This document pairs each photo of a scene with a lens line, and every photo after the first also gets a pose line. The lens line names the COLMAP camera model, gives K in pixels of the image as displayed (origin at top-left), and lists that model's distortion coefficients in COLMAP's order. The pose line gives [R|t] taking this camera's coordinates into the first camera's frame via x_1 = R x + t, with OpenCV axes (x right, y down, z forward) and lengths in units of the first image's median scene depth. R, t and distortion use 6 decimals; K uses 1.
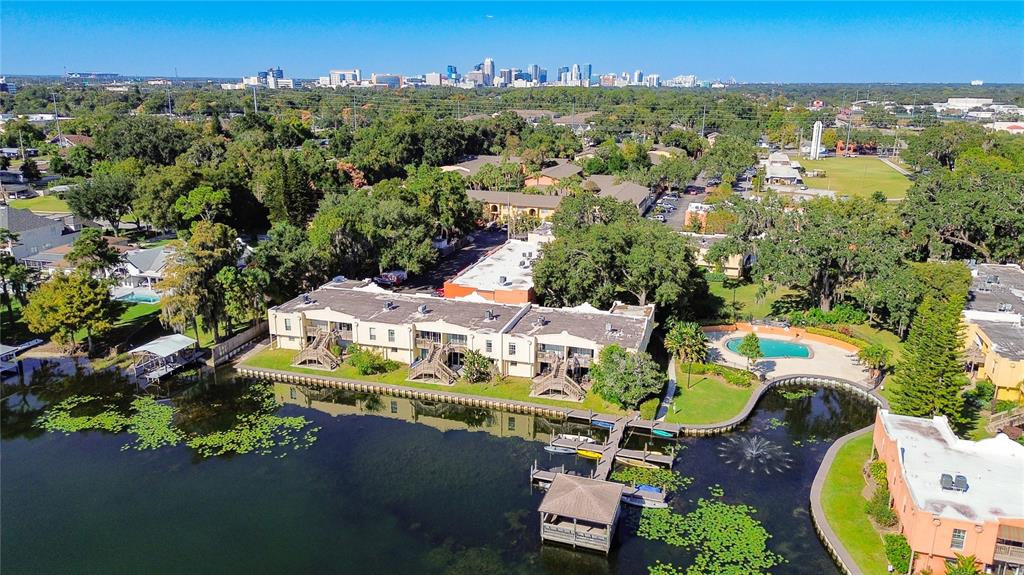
lens RADIAL K [[715.1, 0, 512.0], [0, 715.1, 287.5], [0, 0, 1]] dist [0.025475, -0.006830]
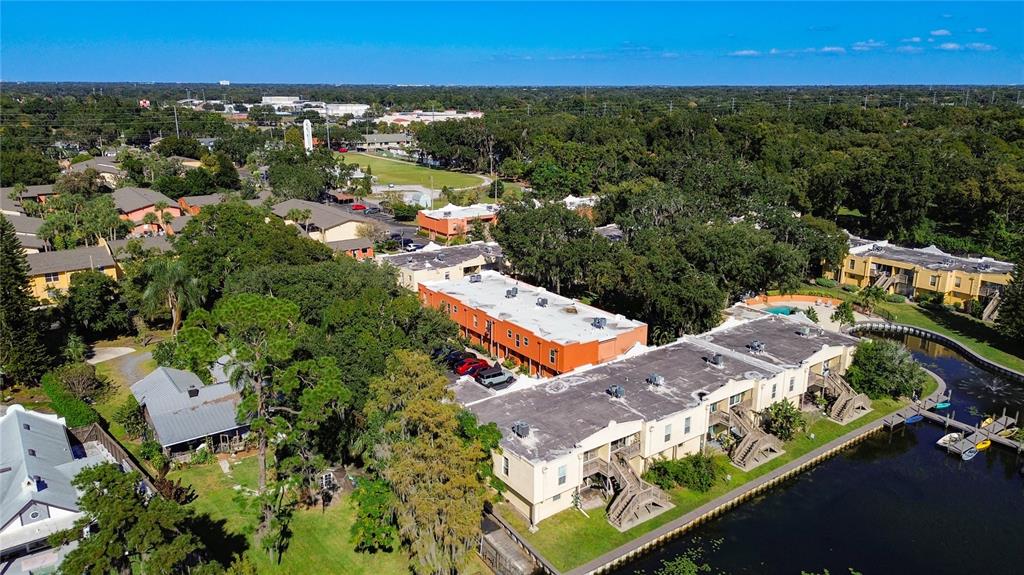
lens RADIAL K [[715.1, 0, 512.0], [0, 715.1, 287.5], [0, 0, 1]] dist [0.025475, -0.006830]
pose [[0.584842, -0.213552, 0.782531, -0.765746], [0.211811, 0.971457, 0.106808, -0.172244], [-0.783004, 0.103283, 0.613382, 0.646614]]
